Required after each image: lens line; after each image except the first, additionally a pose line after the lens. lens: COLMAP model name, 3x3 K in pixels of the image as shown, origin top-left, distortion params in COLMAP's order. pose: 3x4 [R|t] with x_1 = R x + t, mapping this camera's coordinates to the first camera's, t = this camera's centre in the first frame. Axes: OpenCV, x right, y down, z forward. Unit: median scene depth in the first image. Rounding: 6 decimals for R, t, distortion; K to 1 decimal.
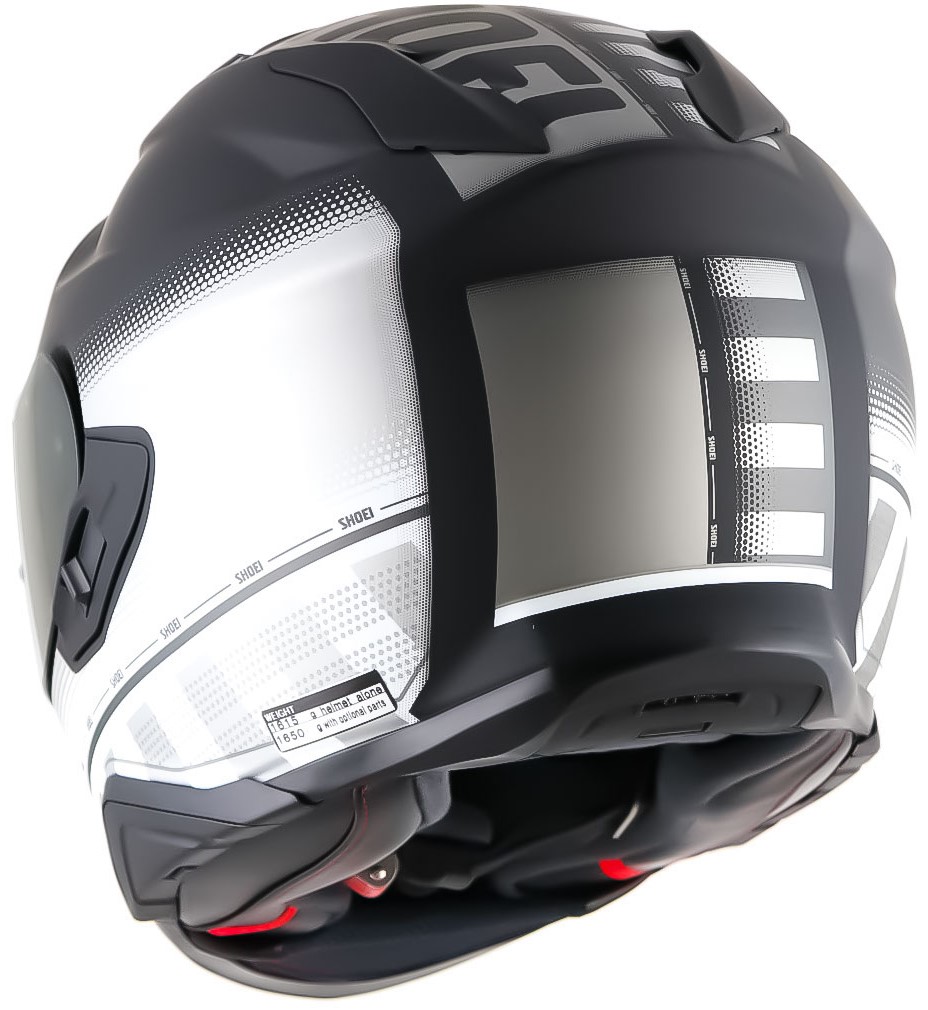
lens RADIAL K [[1989.6, 0, 462.8], [0, 1989.6, 501.7], [0, 0, 1]] dist [-0.028405, 0.000000]
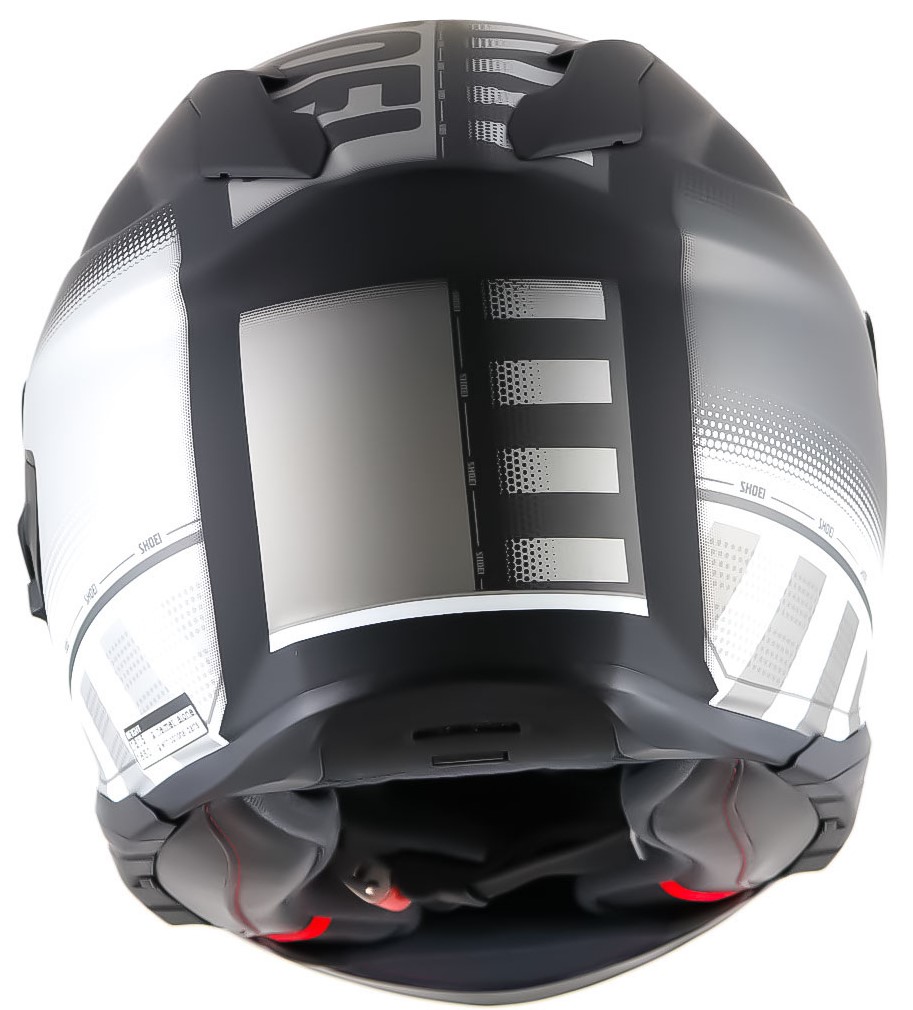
lens RADIAL K [[1989.6, 0, 457.8], [0, 1989.6, 508.3], [0, 0, 1]] dist [-0.028405, 0.000000]
pose [[0.983210, -0.001286, -0.182474, 0.288899], [0.001991, 0.999991, 0.003683, -0.013238], [0.182468, -0.003985, 0.983204, 0.030835]]
